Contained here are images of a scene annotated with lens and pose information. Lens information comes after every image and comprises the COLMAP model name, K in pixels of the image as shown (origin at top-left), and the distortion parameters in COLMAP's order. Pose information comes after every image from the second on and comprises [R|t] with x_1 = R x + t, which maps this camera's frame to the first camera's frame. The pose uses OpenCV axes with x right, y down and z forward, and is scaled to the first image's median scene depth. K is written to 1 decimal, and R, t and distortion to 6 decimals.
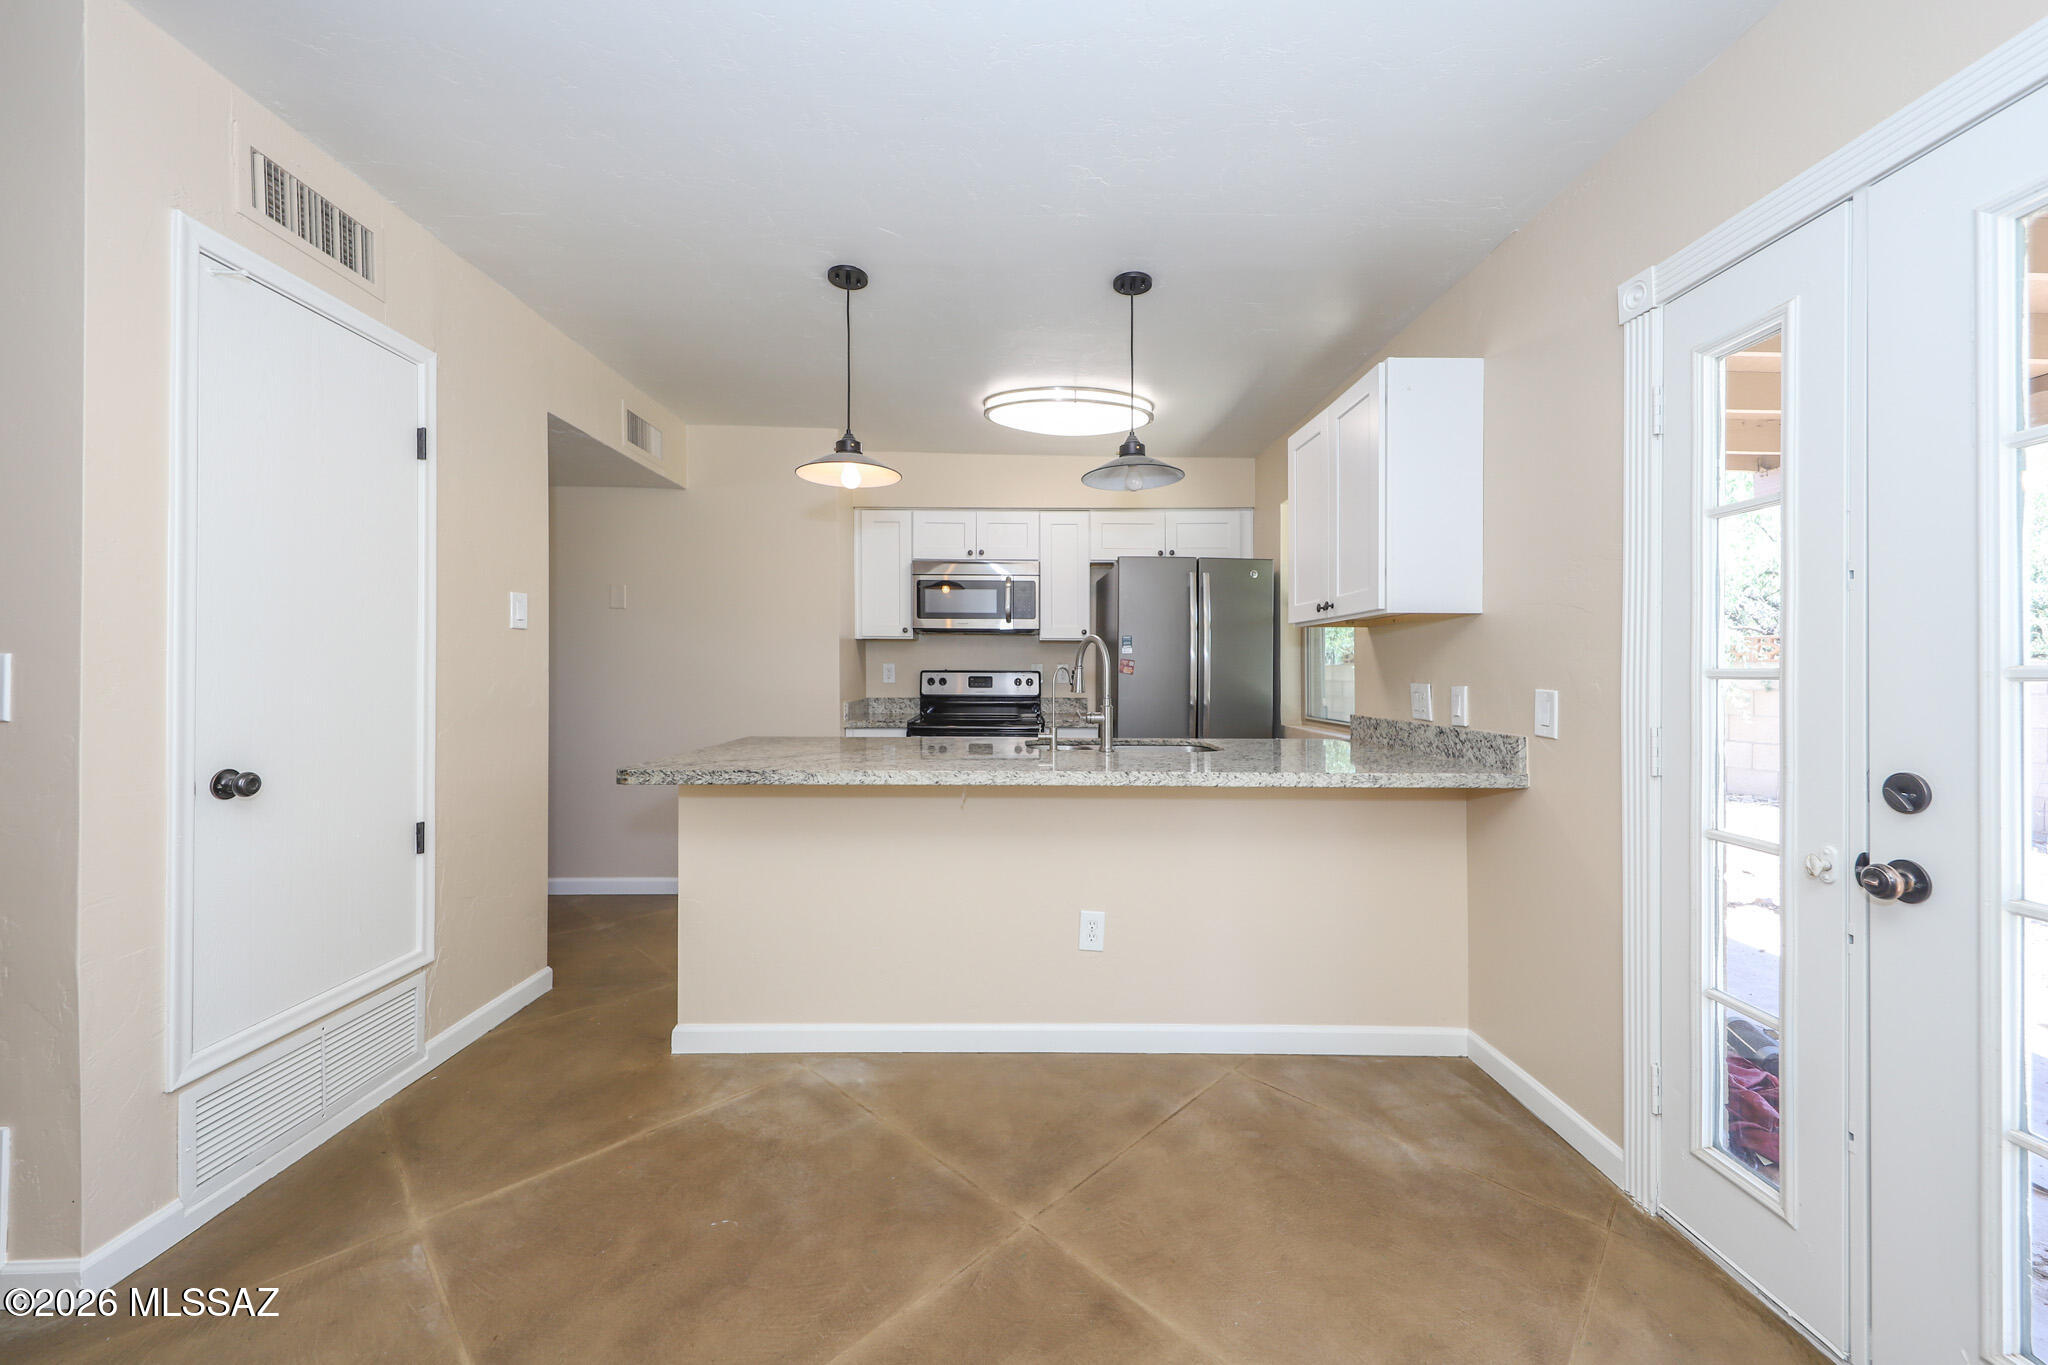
lens RADIAL K [[760.3, 0, 1024.0], [0, 760.3, 682.5], [0, 0, 1]] dist [-0.000059, -0.000033]
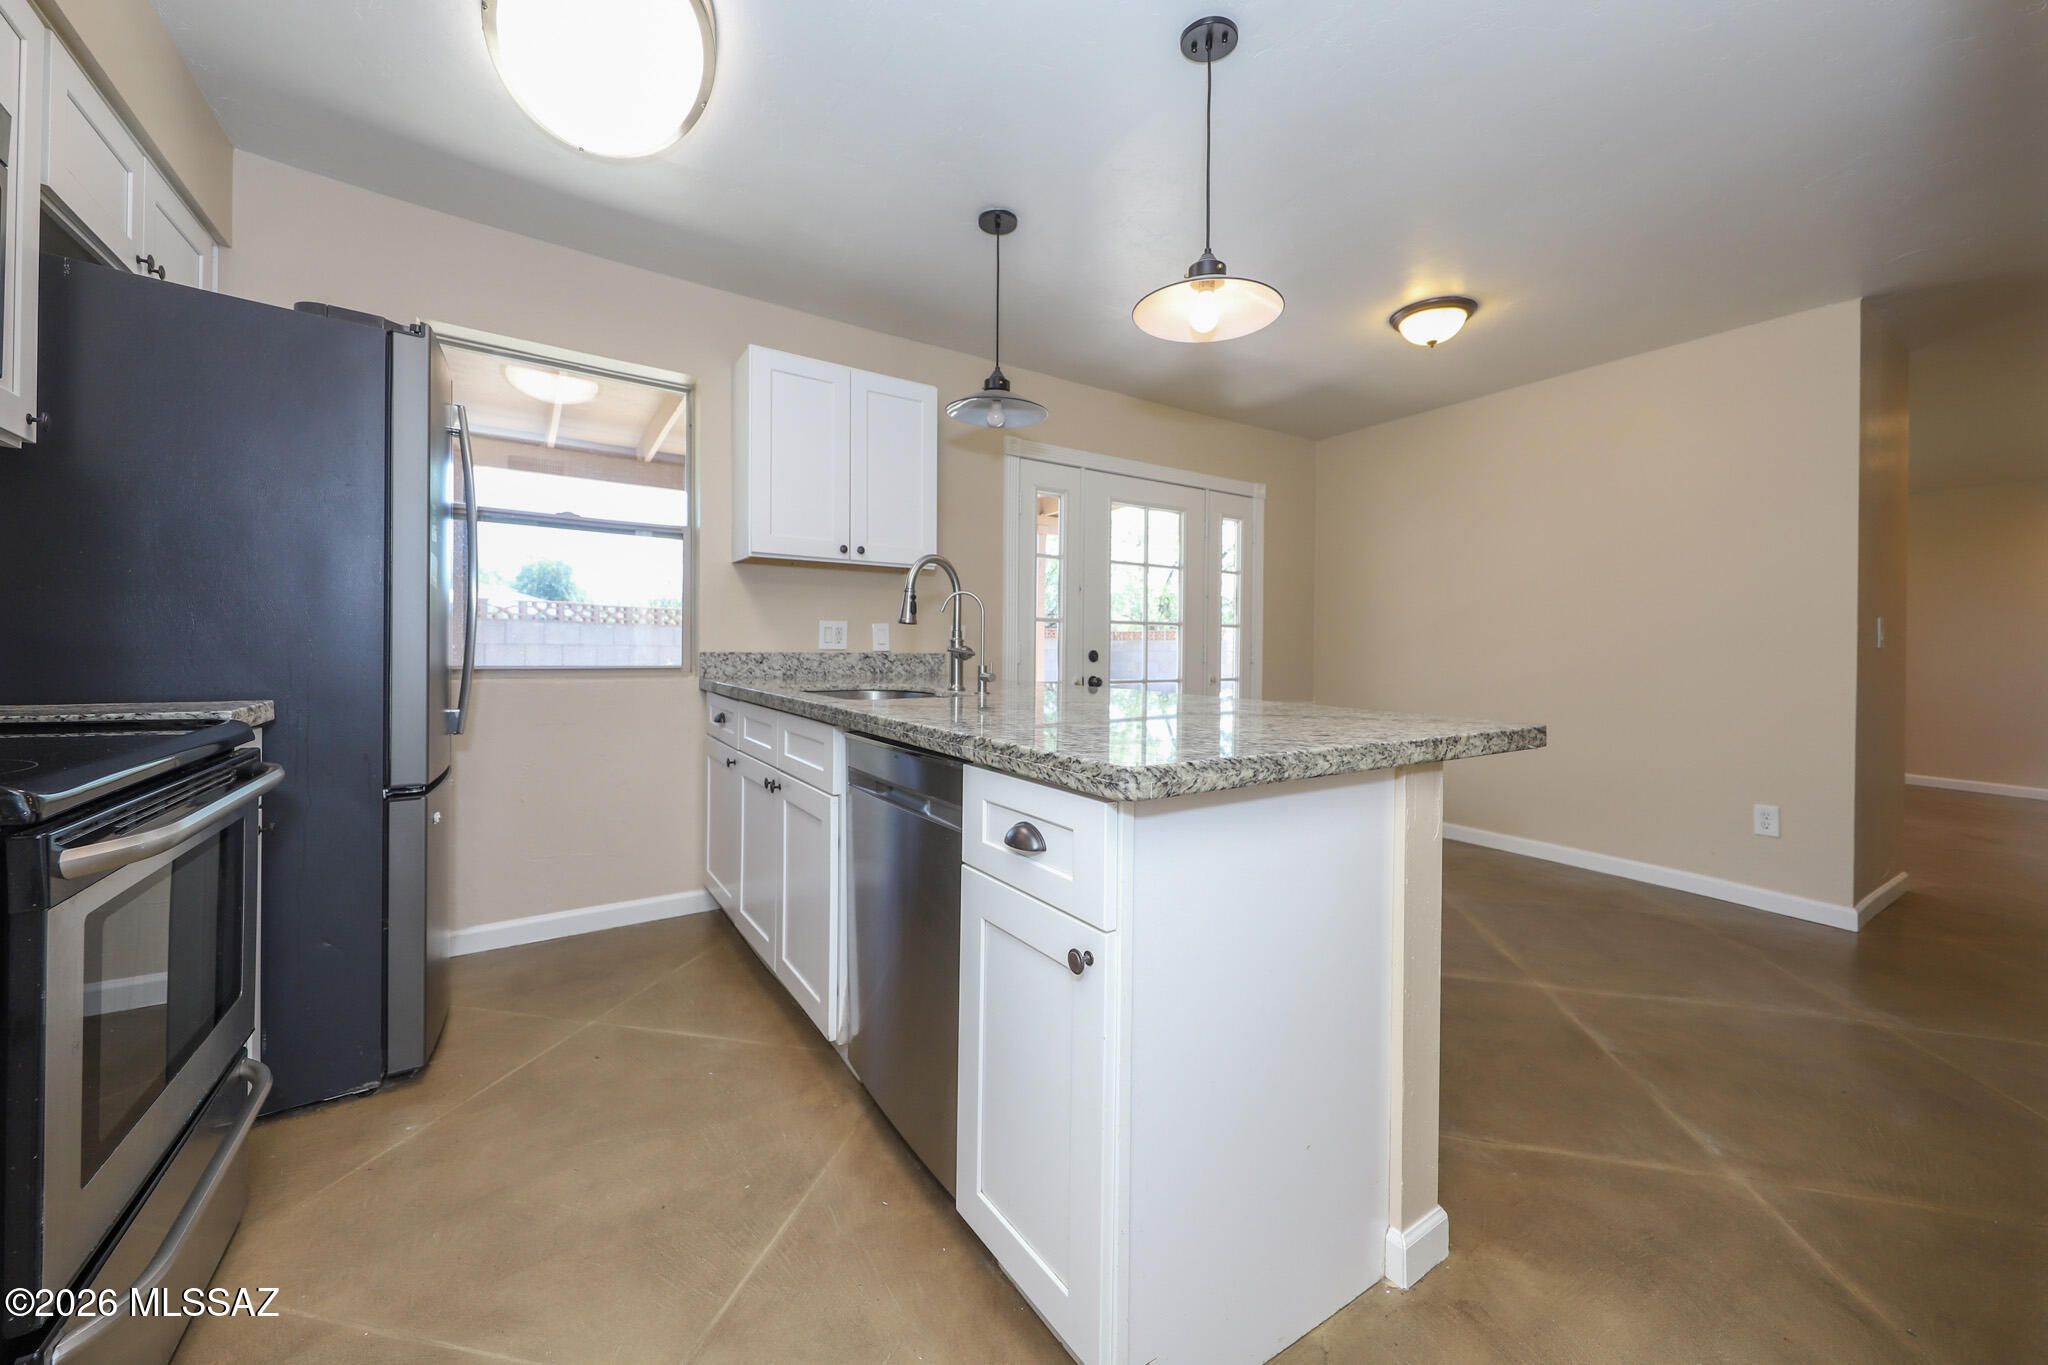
lens RADIAL K [[764.3, 0, 1024.7], [0, 764.3, 626.3], [0, 0, 1]] dist [-0.000527, -0.000141]
pose [[-0.545160, -0.011279, 0.838256, -0.852681], [-0.013736, 0.999895, 0.004521, 0.002415], [-0.838219, -0.009049, -0.545258, 1.776078]]
